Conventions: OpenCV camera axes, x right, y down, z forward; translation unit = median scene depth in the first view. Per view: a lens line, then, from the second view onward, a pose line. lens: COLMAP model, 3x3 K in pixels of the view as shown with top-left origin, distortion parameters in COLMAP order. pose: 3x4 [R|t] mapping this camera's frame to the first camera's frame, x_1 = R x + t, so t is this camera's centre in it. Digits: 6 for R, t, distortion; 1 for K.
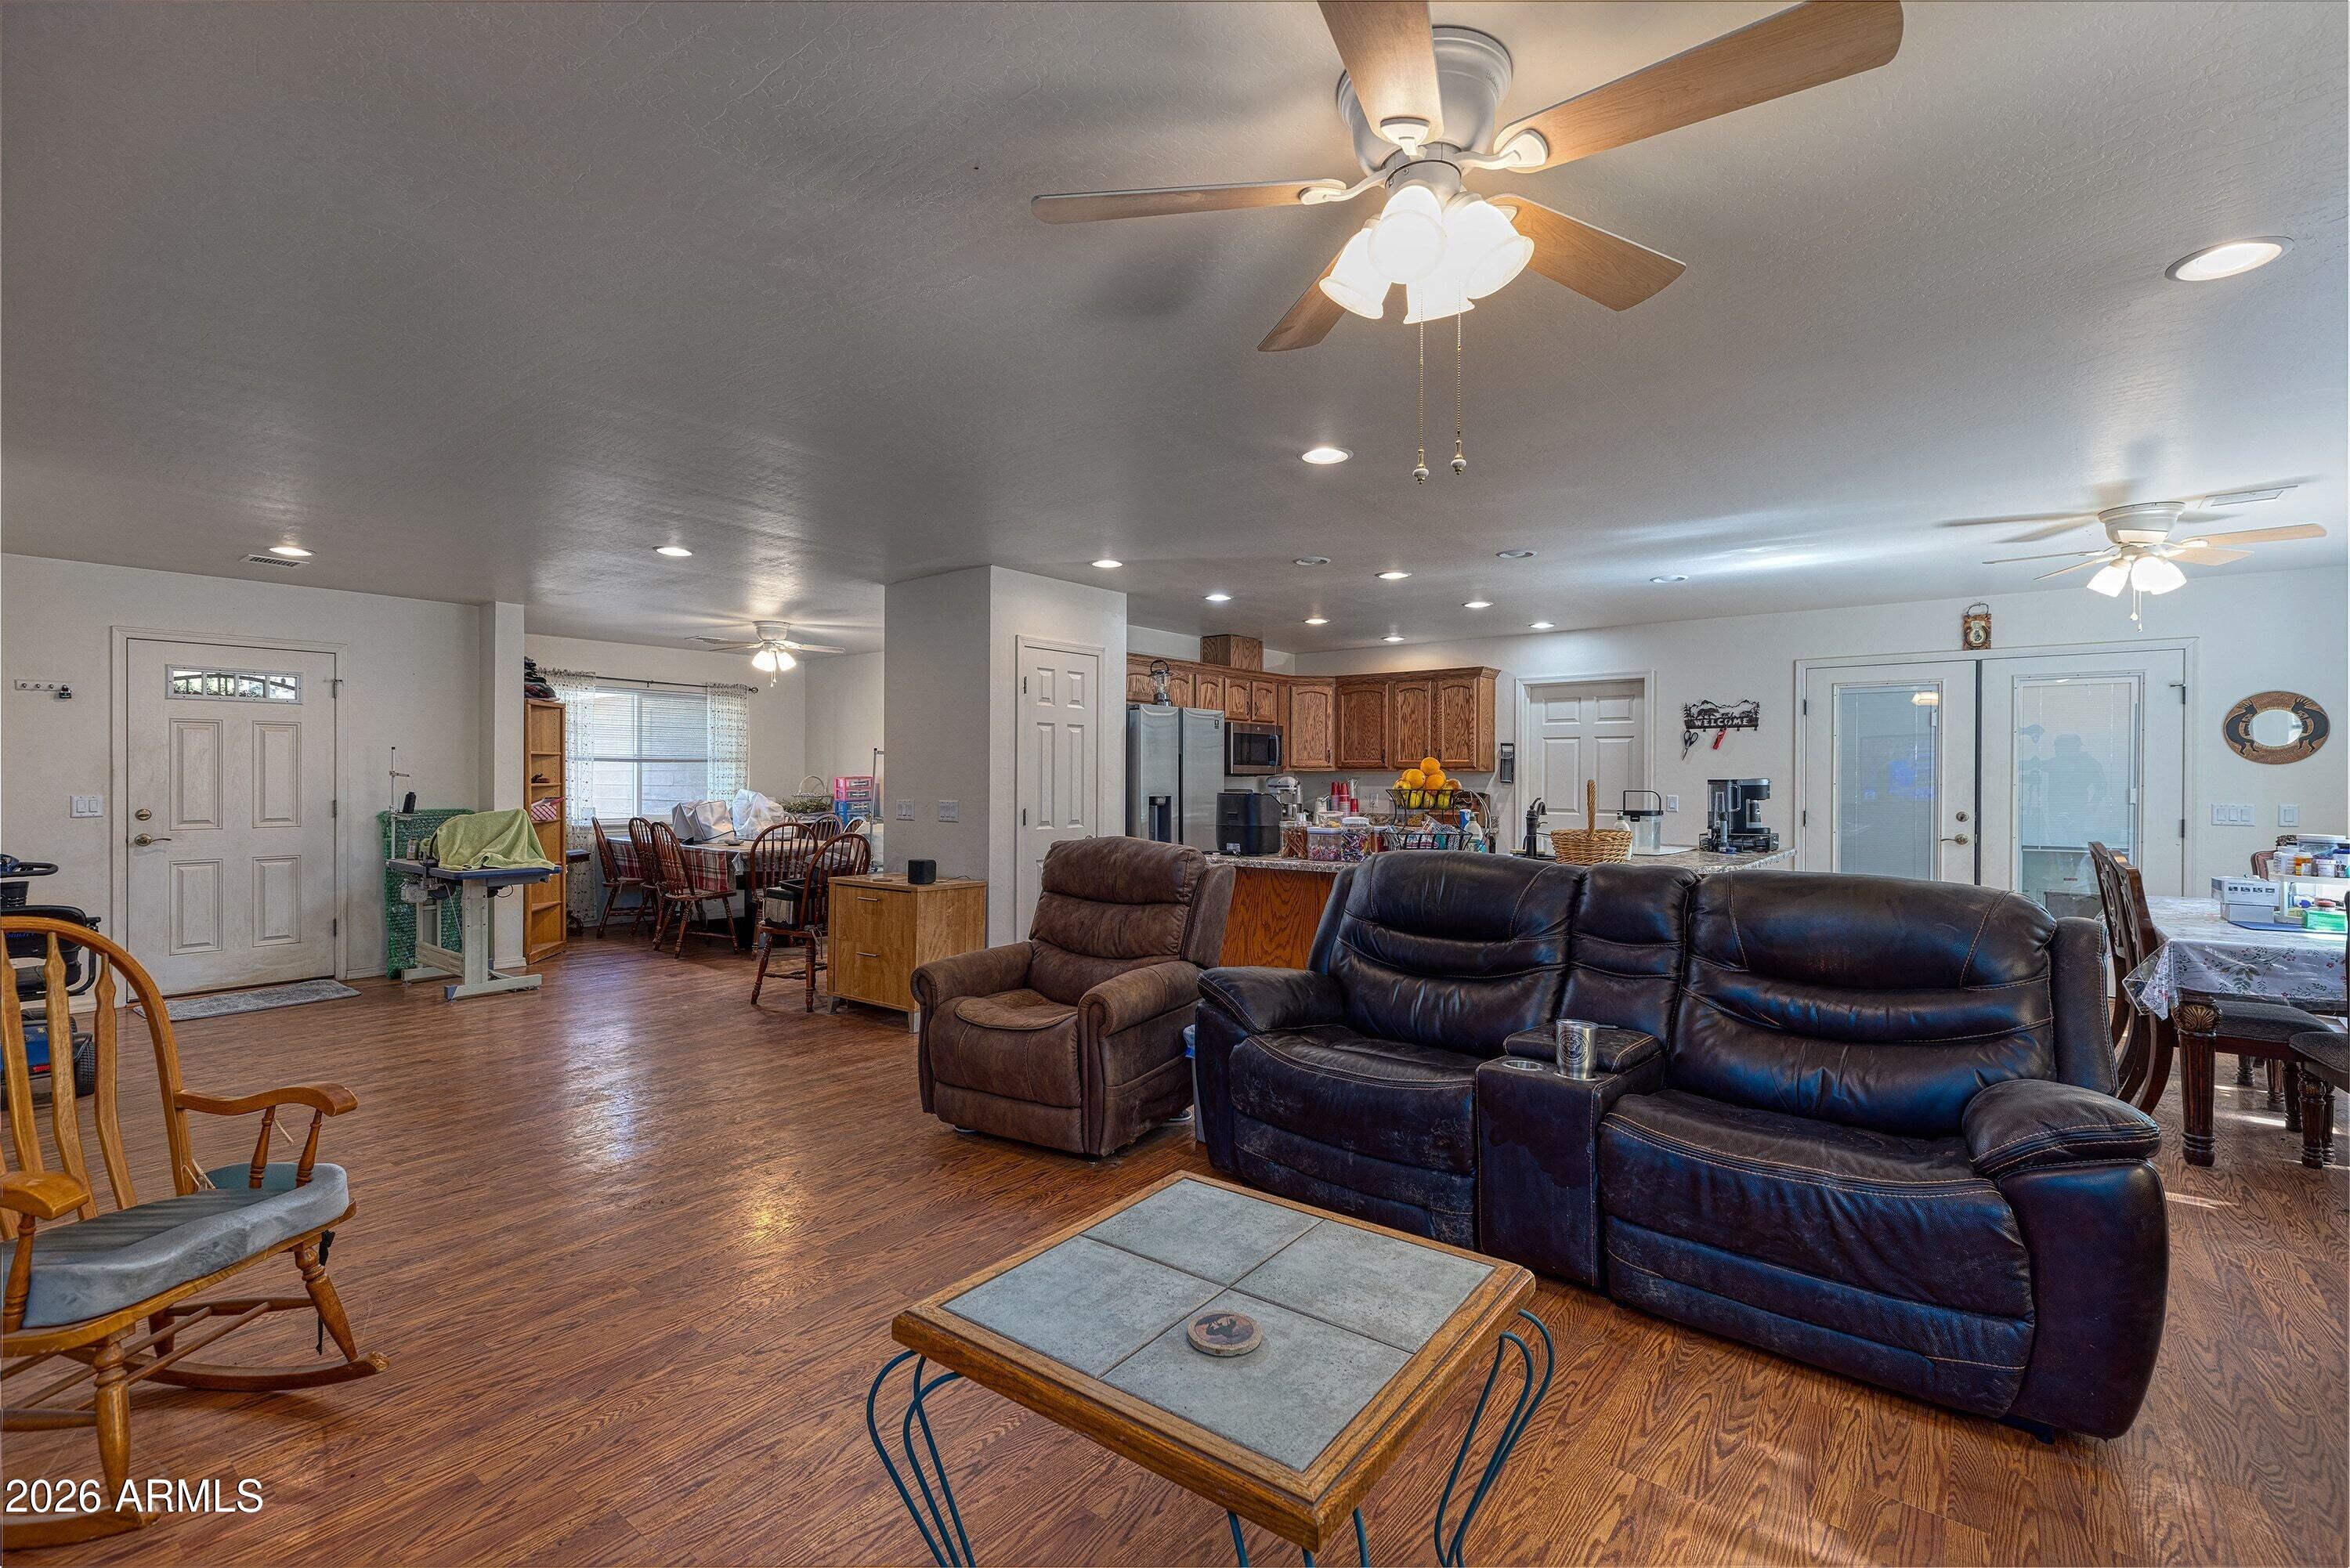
lens RADIAL K [[1080.6, 0, 1186.9], [0, 1080.6, 772.4], [0, 0, 1]] dist [0.000807, 0.000211]
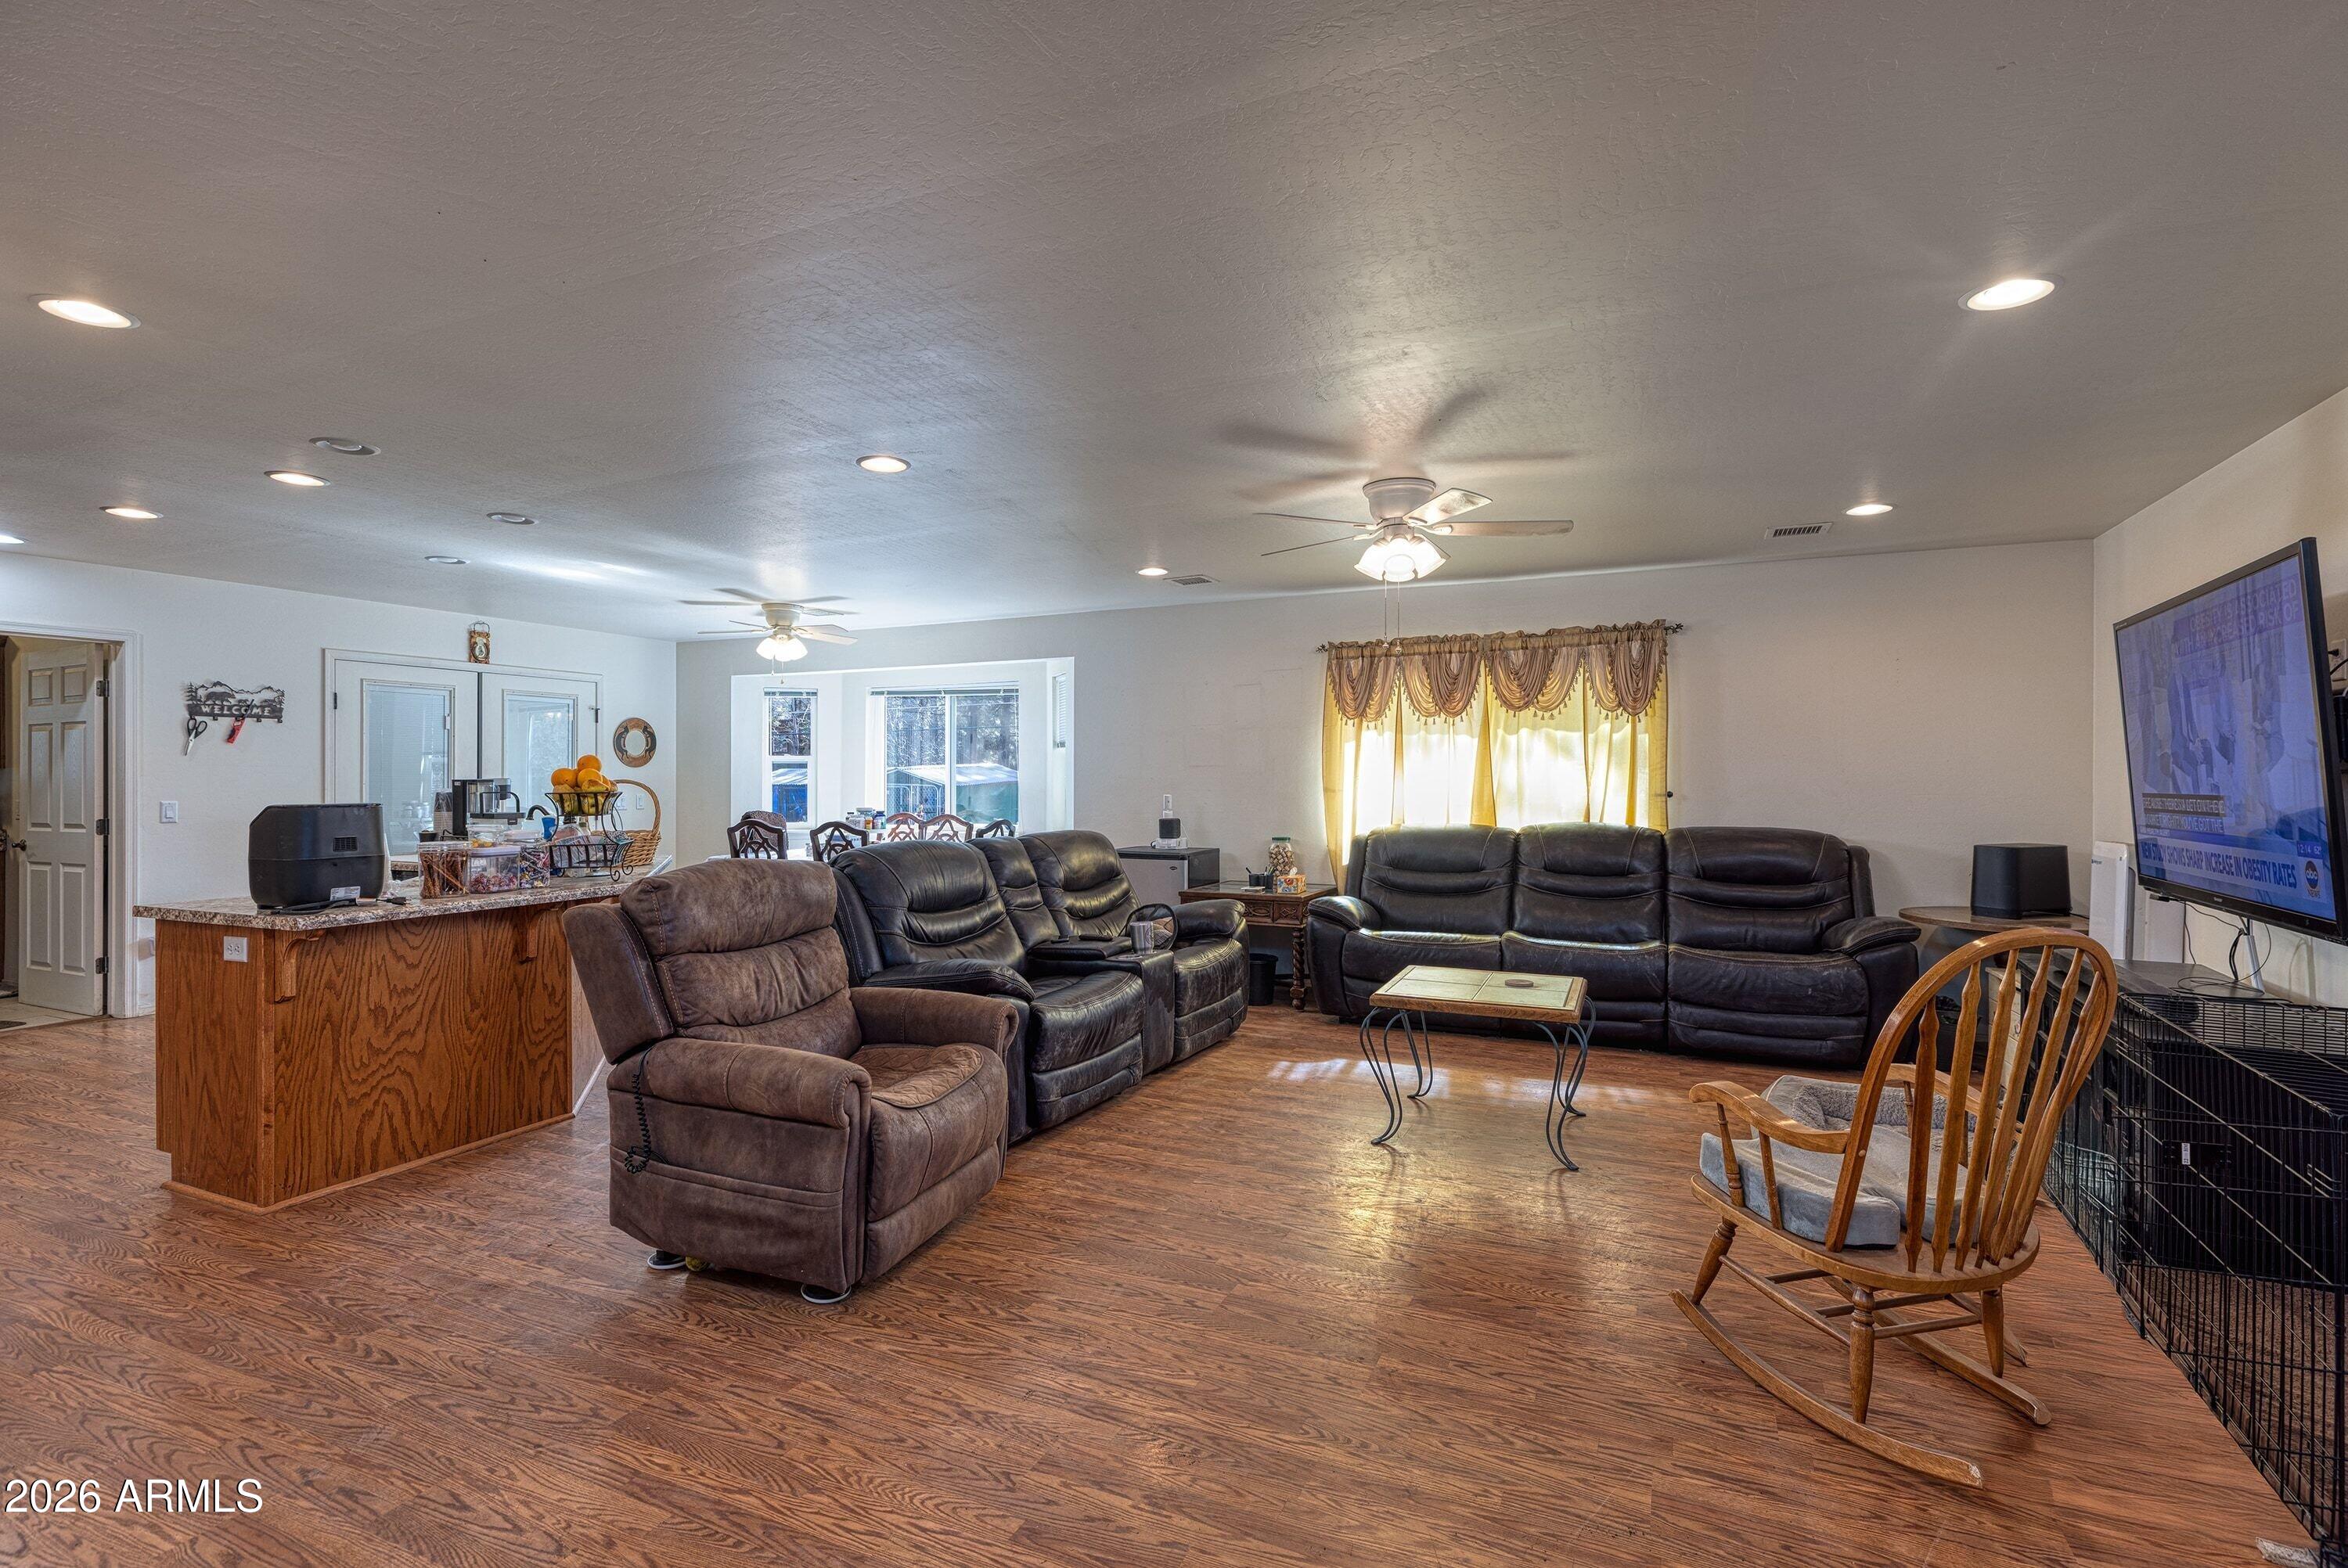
lens RADIAL K [[1079.6, 0, 1184.9], [0, 1079.6, 787.2], [0, 0, 1]] dist [0.000807, 0.000211]
pose [[-0.243749, -0.012402, 0.969759, -0.542149], [-0.005113, 0.999921, 0.011503, -0.000984], [-0.969825, -0.002155, -0.243793, 0.561482]]
